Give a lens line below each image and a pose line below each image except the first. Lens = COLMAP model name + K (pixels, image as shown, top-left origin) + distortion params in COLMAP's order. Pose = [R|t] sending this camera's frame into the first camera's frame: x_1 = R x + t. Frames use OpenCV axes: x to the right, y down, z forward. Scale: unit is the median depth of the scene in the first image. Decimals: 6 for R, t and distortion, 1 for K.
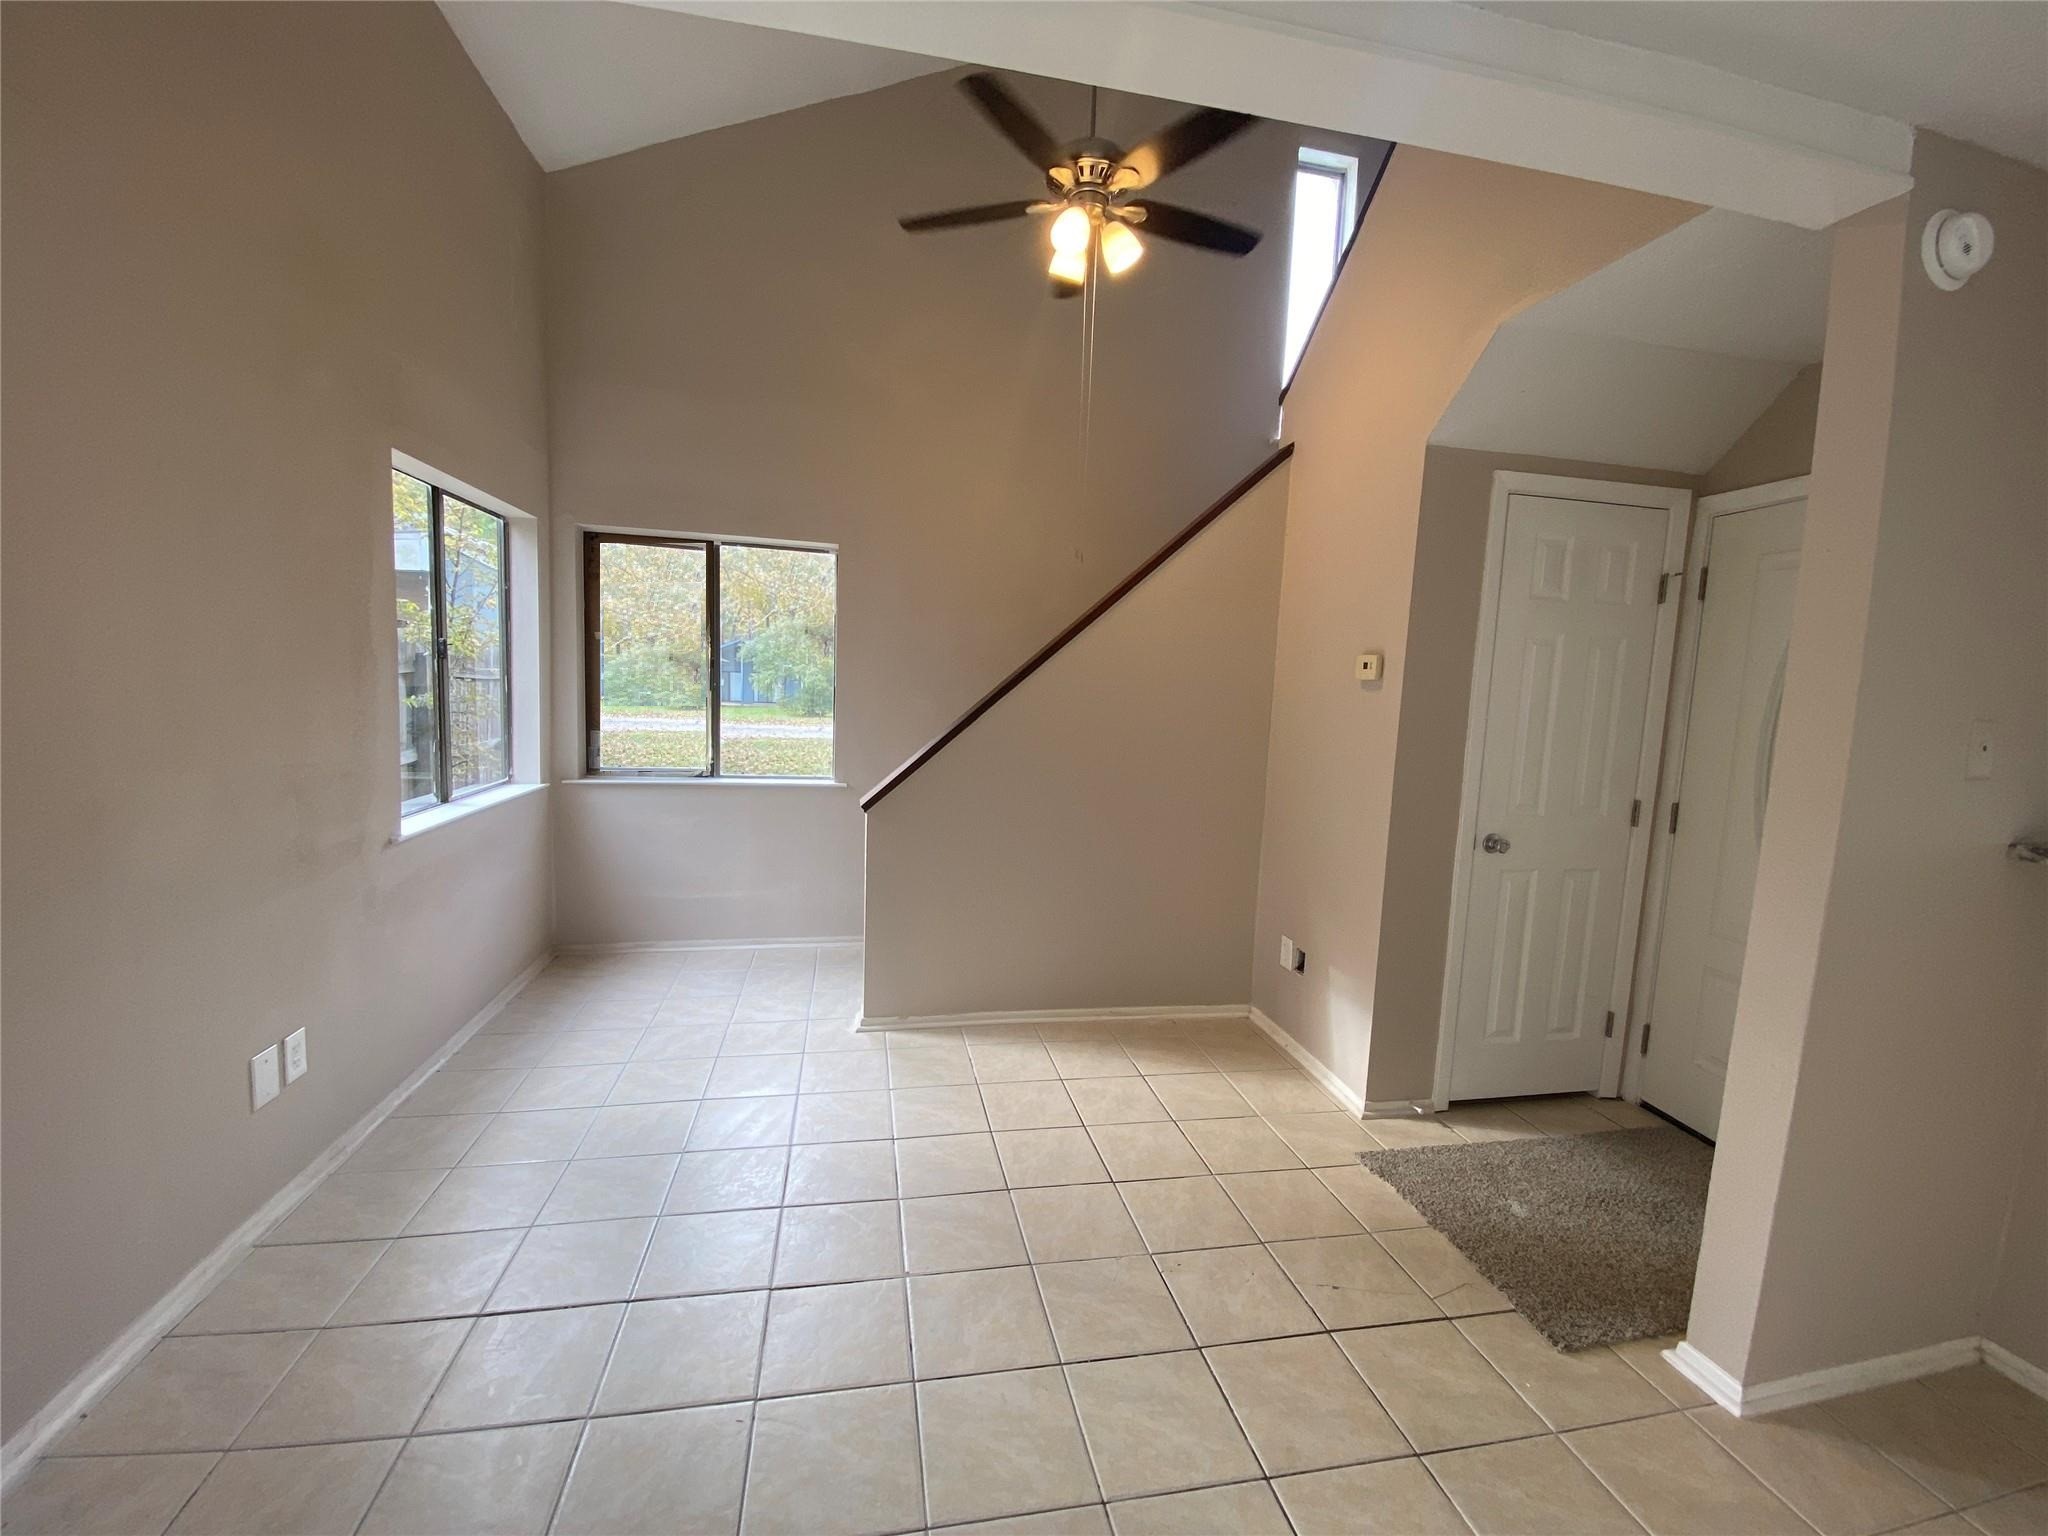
lens RADIAL K [[829.2, 0, 1022.2], [0, 829.2, 768.2], [0, 0, 1]] dist [0.021412, -0.021058]
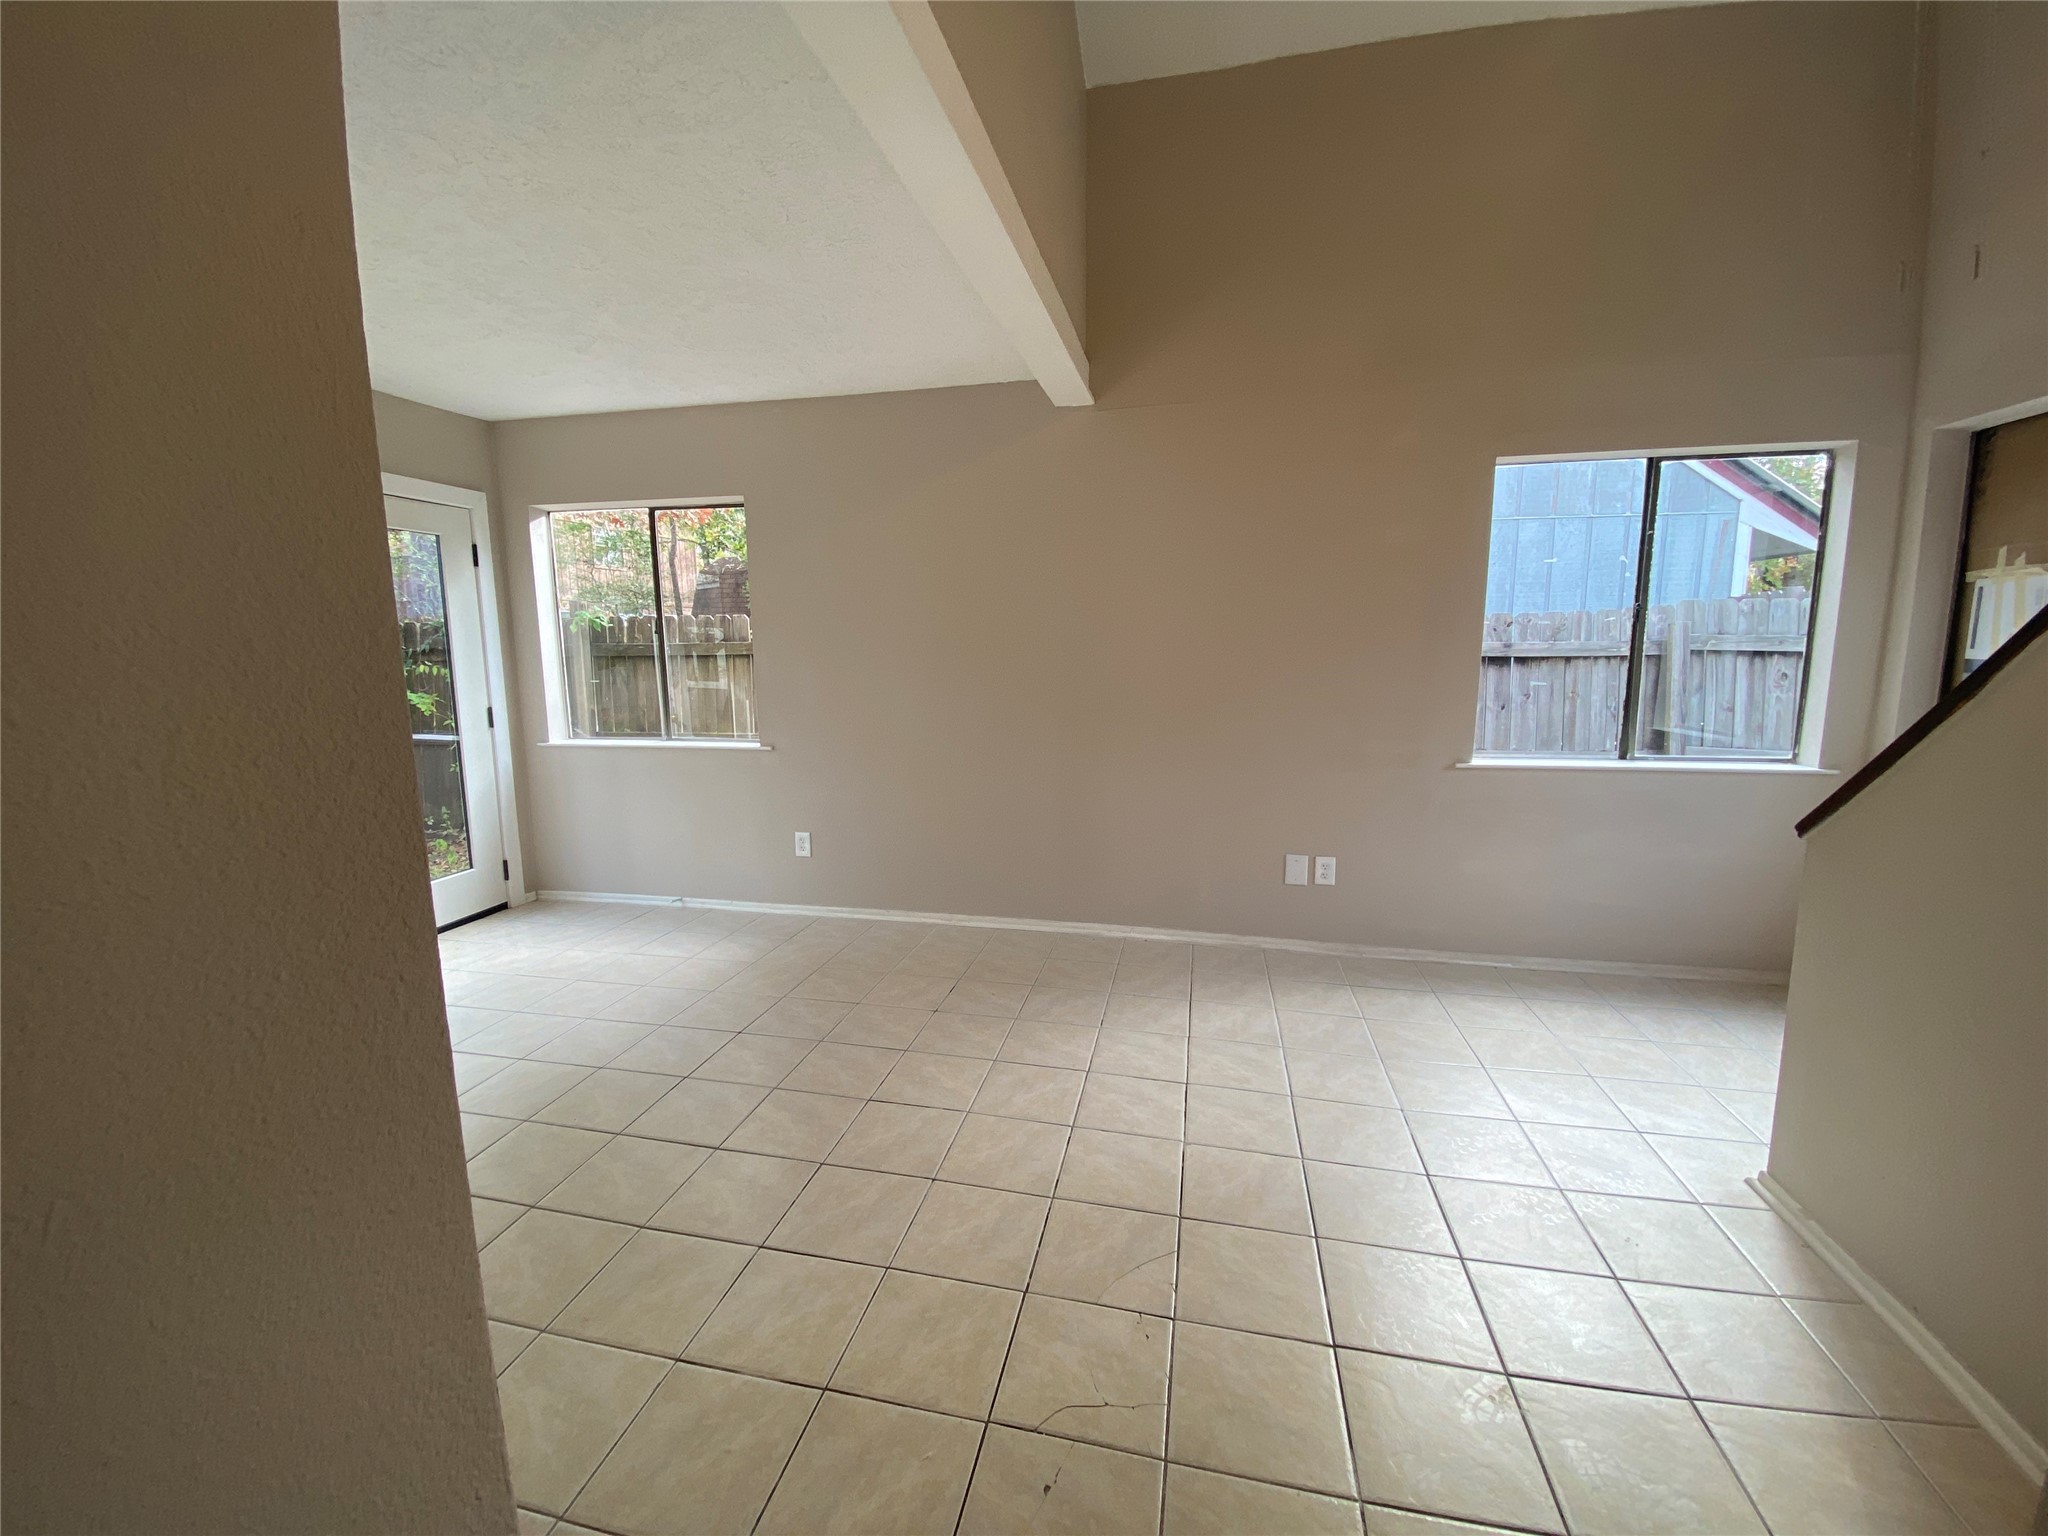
lens RADIAL K [[815.5, 0, 1020.3], [0, 815.5, 765.3], [0, 0, 1]] dist [0.054319, -0.038093]
pose [[-0.402133, 0.094197, -0.910723, 0.685423], [-0.103667, 0.983613, 0.147510, -0.034675], [0.909694, 0.153731, -0.385778, 0.841522]]
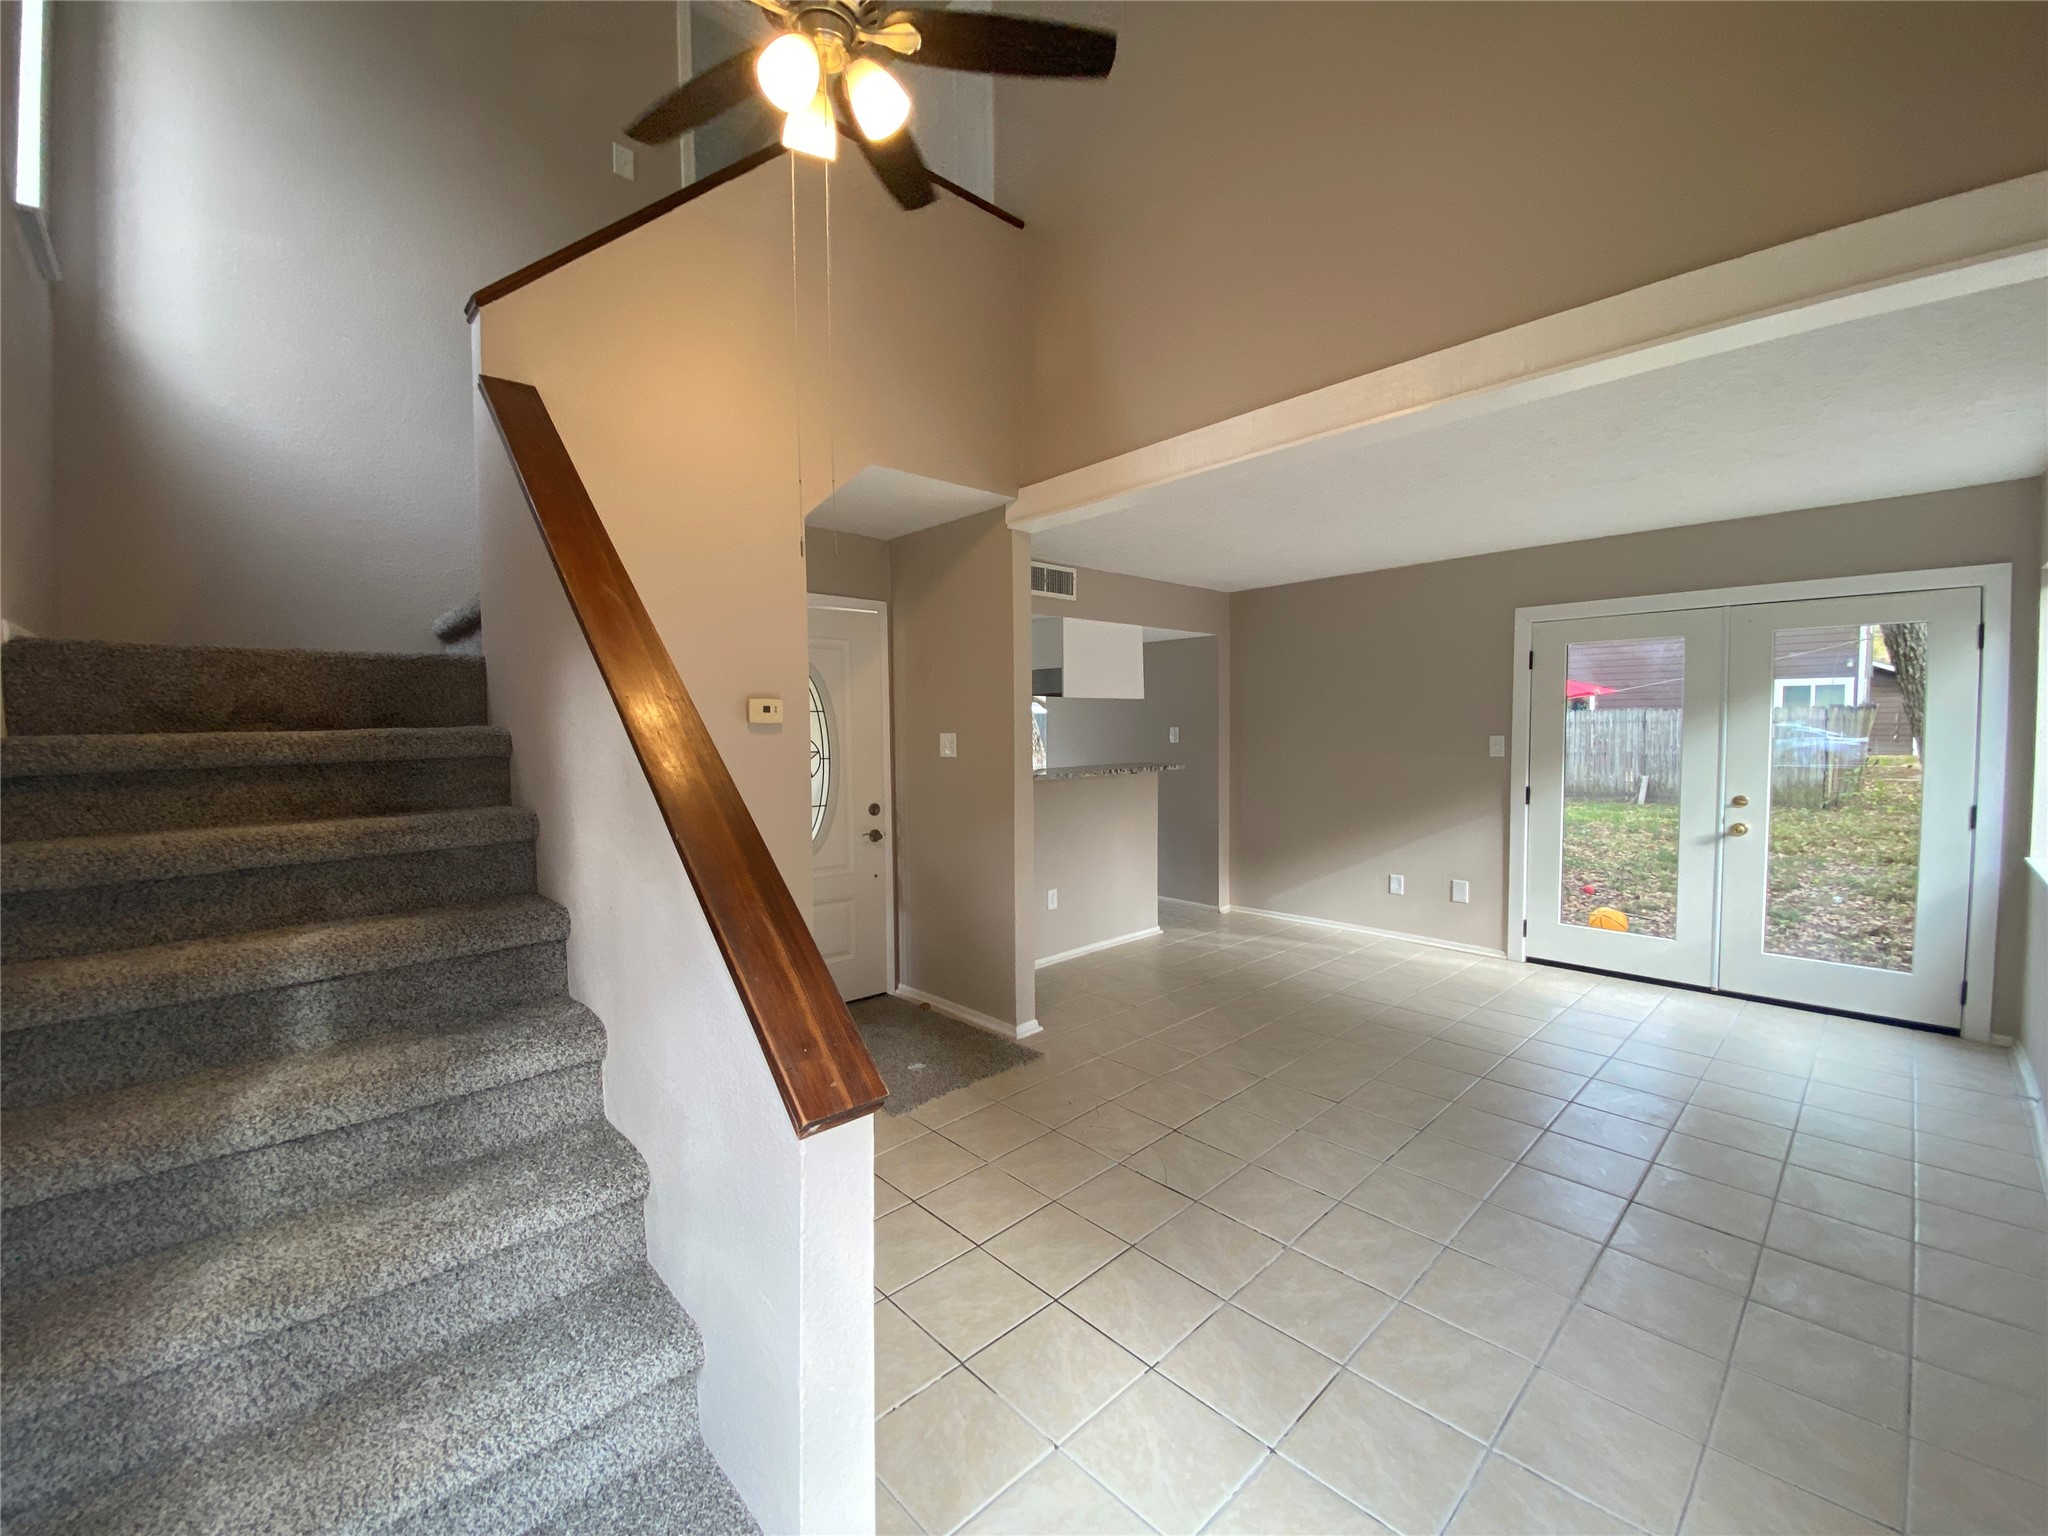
lens RADIAL K [[814.8, 0, 1004.1], [0, 814.8, 764.3], [0, 0, 1]] dist [-0.002736, -0.012167]
pose [[-0.512769, -0.073890, 0.855341, -0.621955], [0.079906, 0.987857, 0.133241, -0.175048], [-0.854800, 0.136668, -0.500638, 1.323735]]
